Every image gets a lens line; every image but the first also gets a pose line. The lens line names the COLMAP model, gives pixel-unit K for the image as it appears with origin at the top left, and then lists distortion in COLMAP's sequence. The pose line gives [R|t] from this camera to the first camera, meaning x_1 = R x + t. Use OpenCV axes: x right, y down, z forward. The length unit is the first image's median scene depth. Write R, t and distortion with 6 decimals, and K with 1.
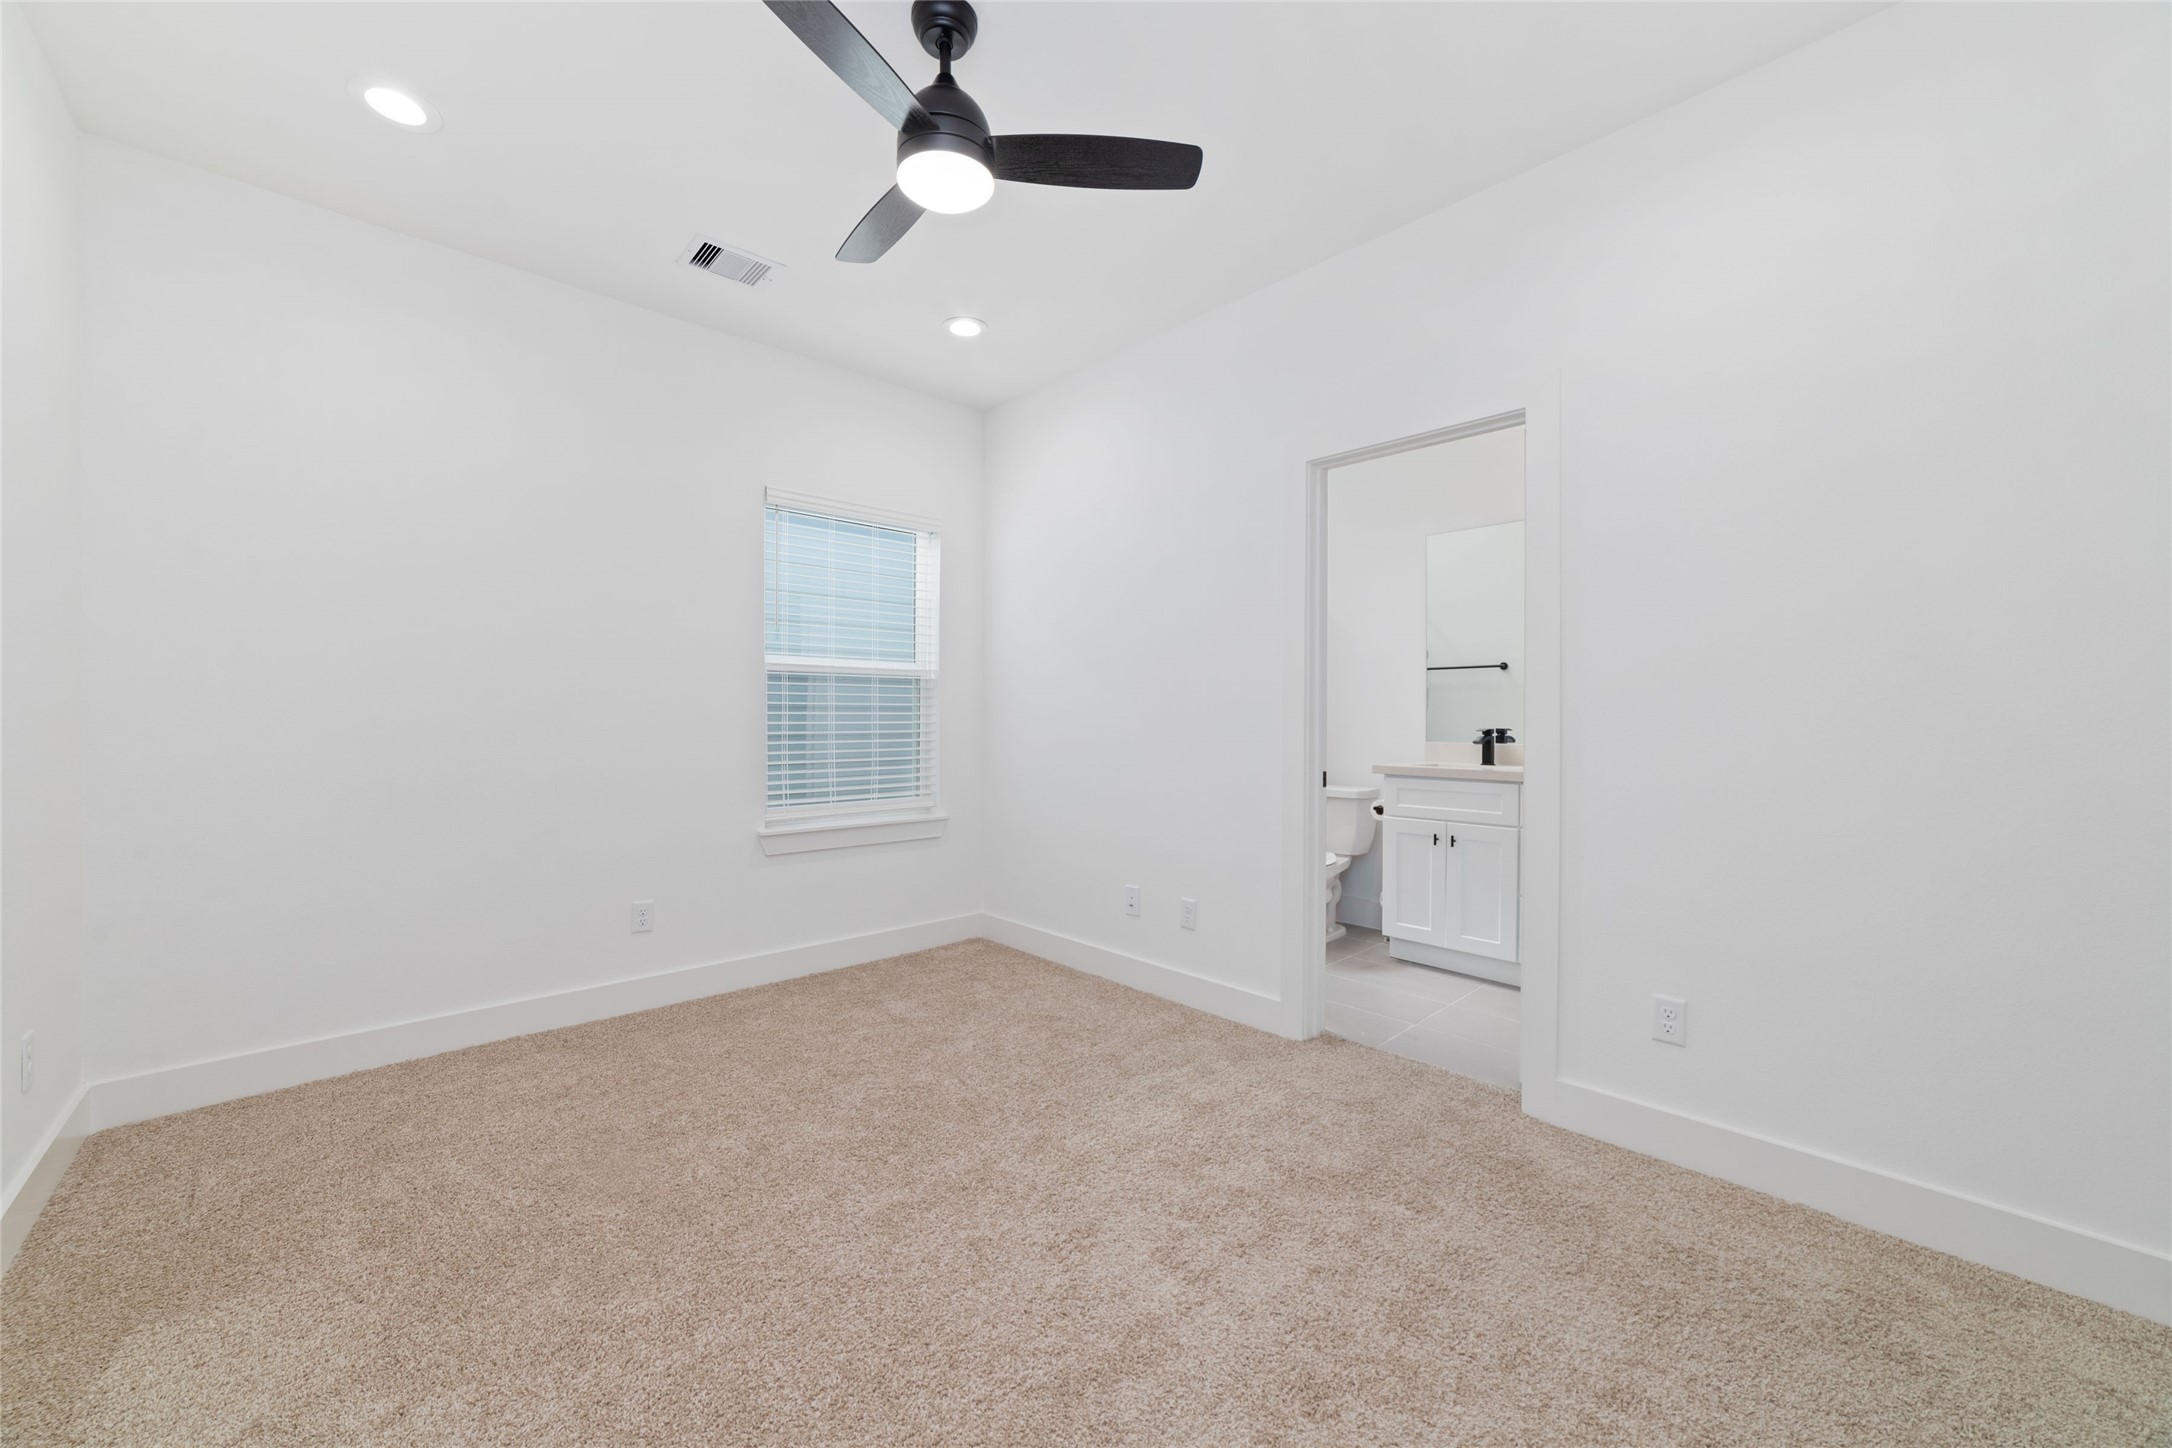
lens RADIAL K [[825.4, 0, 1089.8], [0, 825.4, 721.0], [0, 0, 1]] dist [-0.014289, 0.000074]
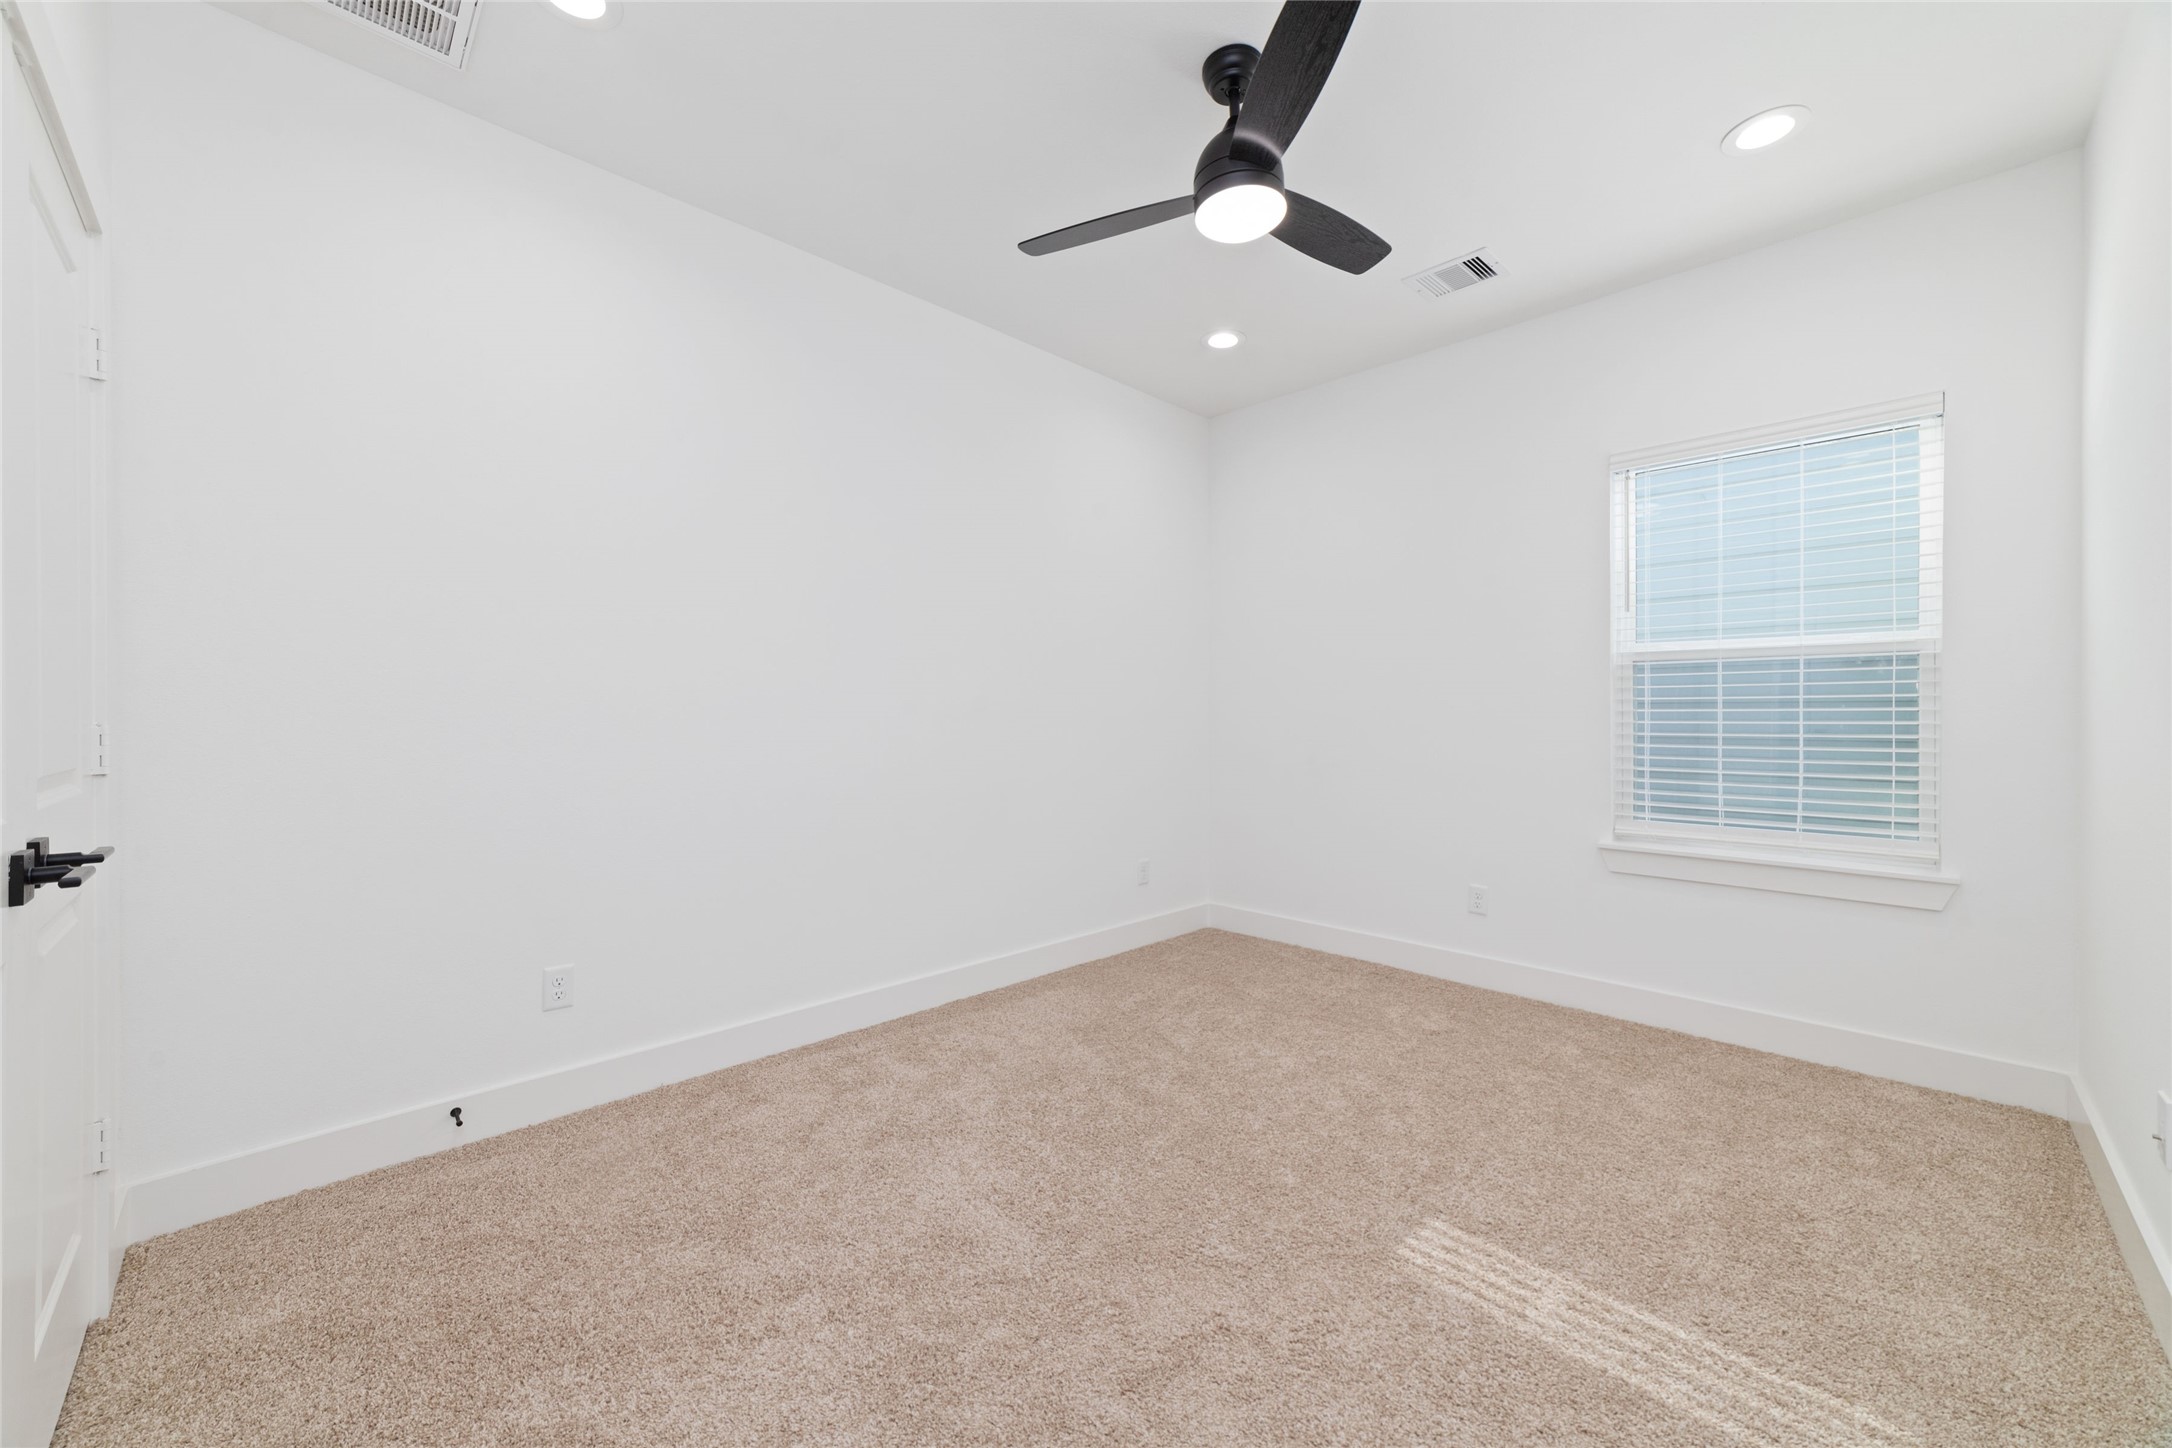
lens RADIAL K [[825.4, 0, 1089.8], [0, 825.4, 721.0], [0, 0, 1]] dist [-0.014289, 0.000074]
pose [[0.022335, 0.000726, -0.999750, 0.462142], [-0.010702, 0.999943, 0.000487, 0.007198], [0.999693, 0.010688, 0.022342, 0.407200]]
